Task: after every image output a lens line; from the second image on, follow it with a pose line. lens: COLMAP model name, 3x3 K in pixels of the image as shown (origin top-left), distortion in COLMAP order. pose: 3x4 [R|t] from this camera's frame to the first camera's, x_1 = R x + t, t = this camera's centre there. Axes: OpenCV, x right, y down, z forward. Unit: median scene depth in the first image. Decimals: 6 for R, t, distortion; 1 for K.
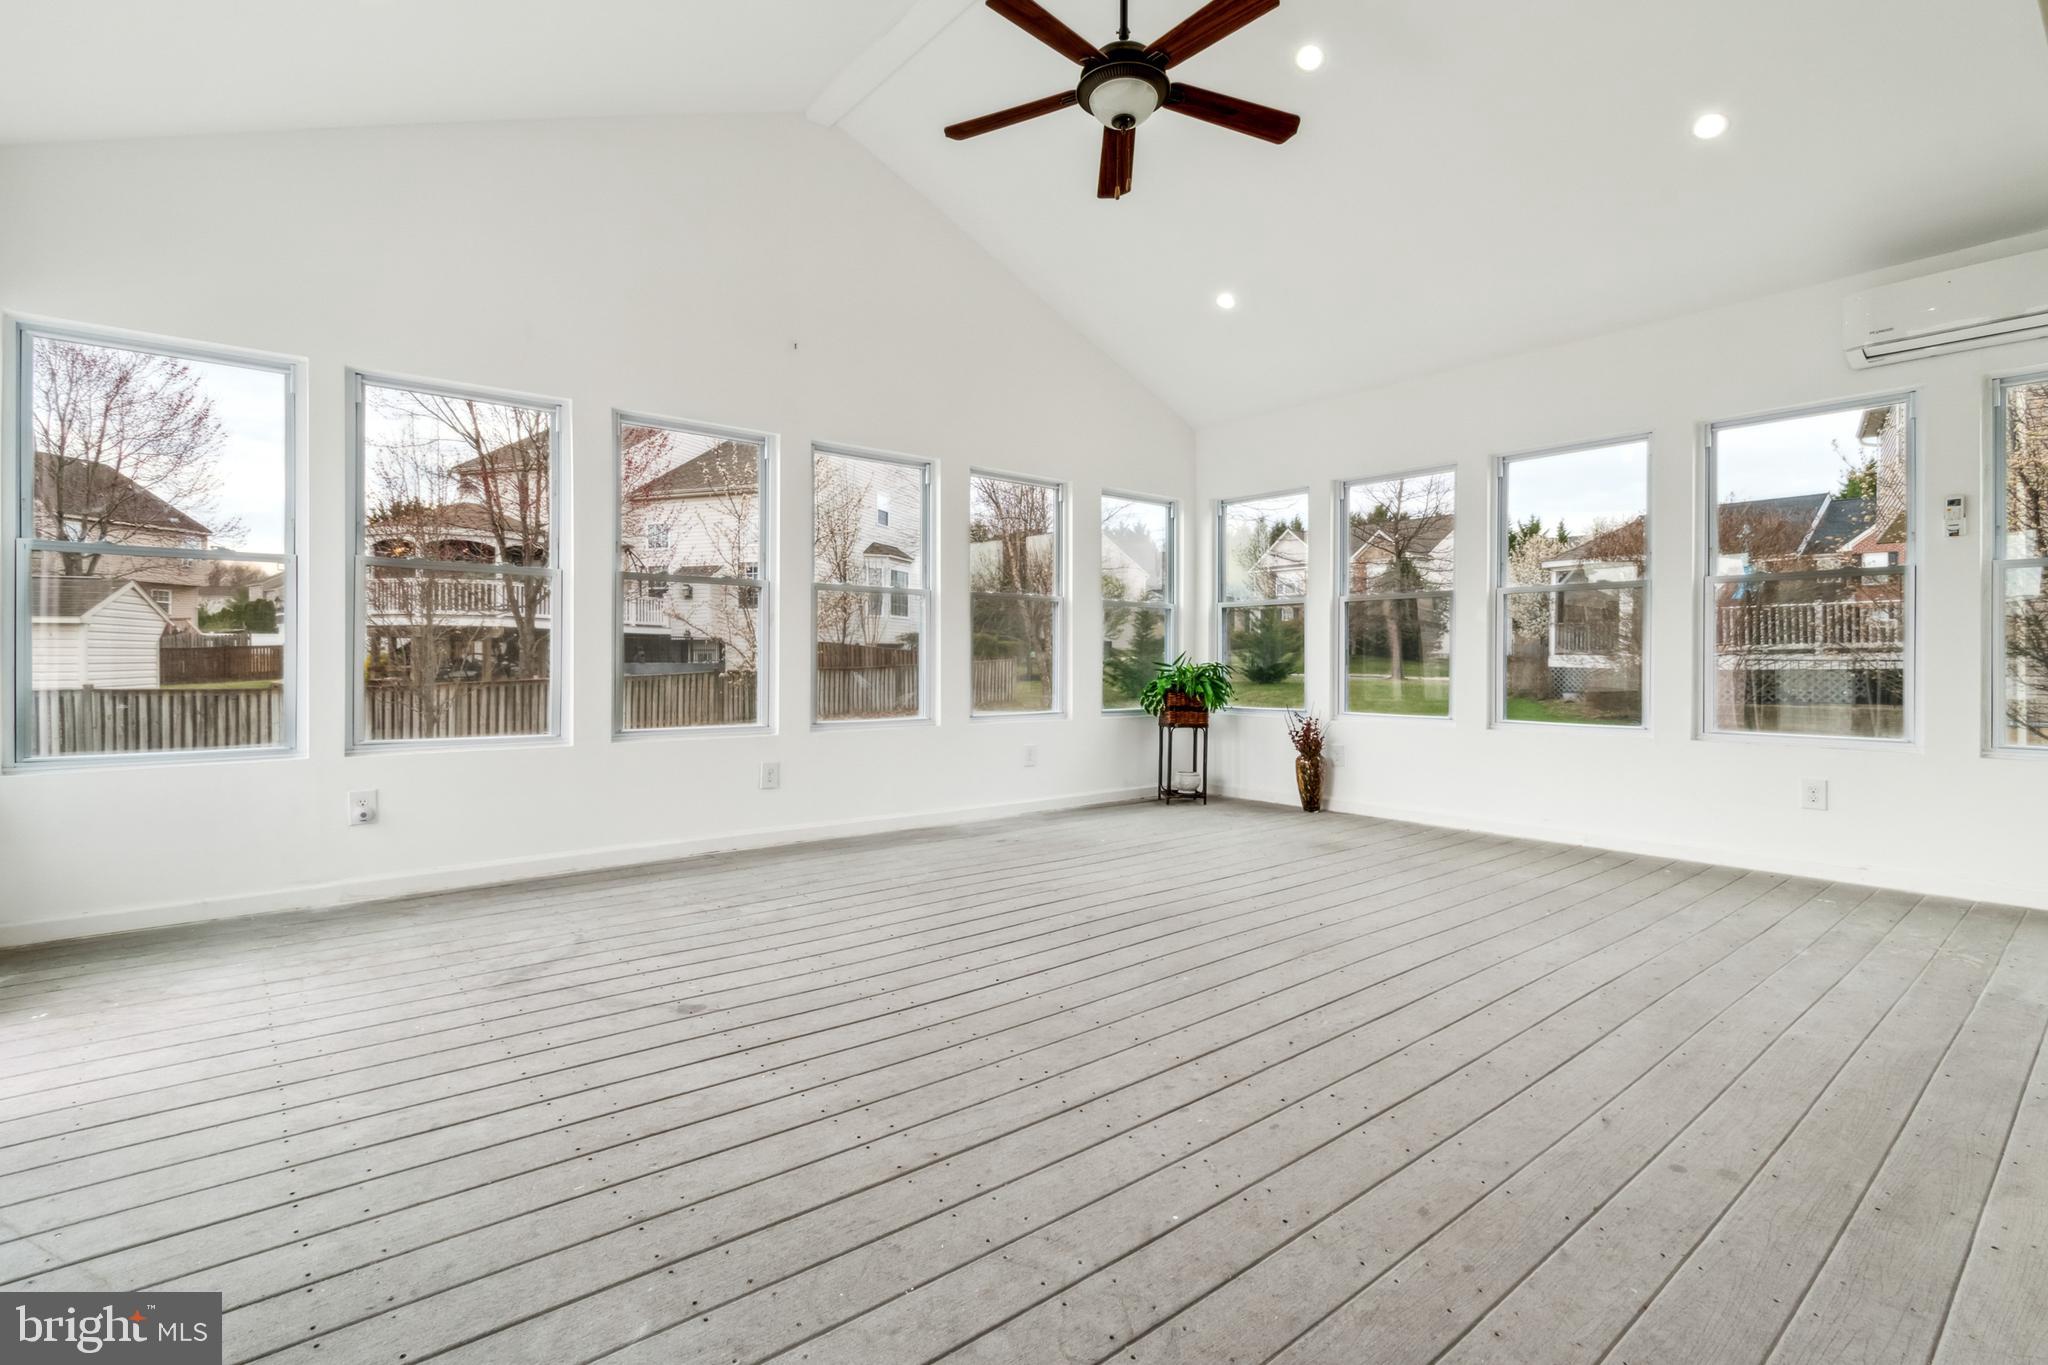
lens RADIAL K [[905.5, 0, 1023.0], [0, 905.5, 664.7], [0, 0, 1]] dist [-0.000364, -0.000007]
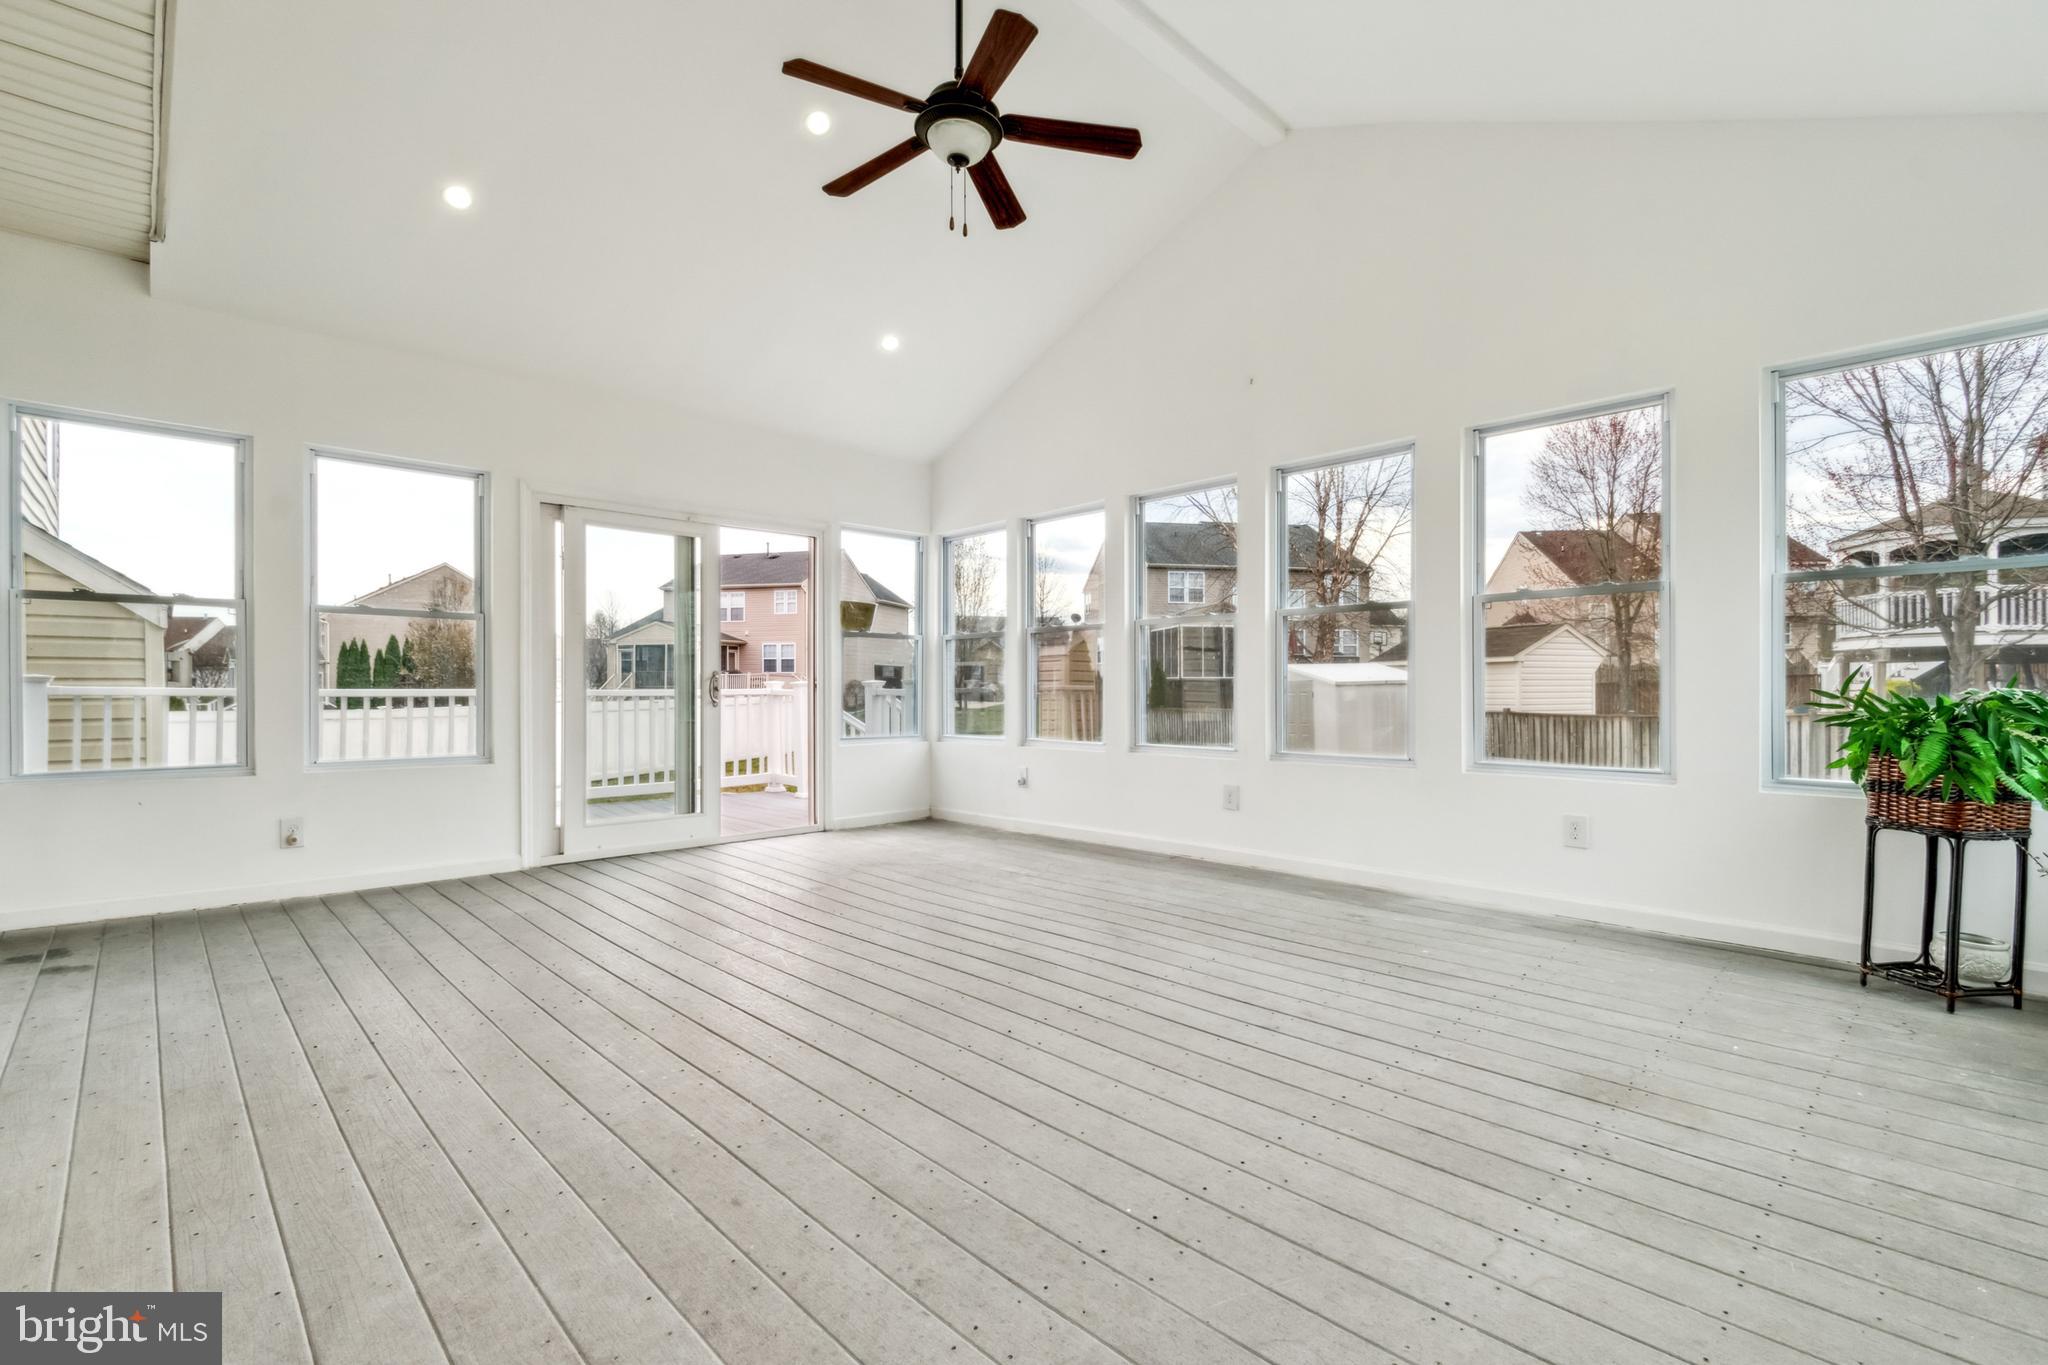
lens RADIAL K [[929.5, 0, 1028.8], [0, 929.5, 687.1], [0, 0, 1]] dist [0.000969, 0.000059]
pose [[0.098274, -0.005296, -0.995145, 0.988139], [-0.001335, 0.999984, -0.005453, -0.000737], [0.995159, 0.001865, 0.098265, 0.830194]]
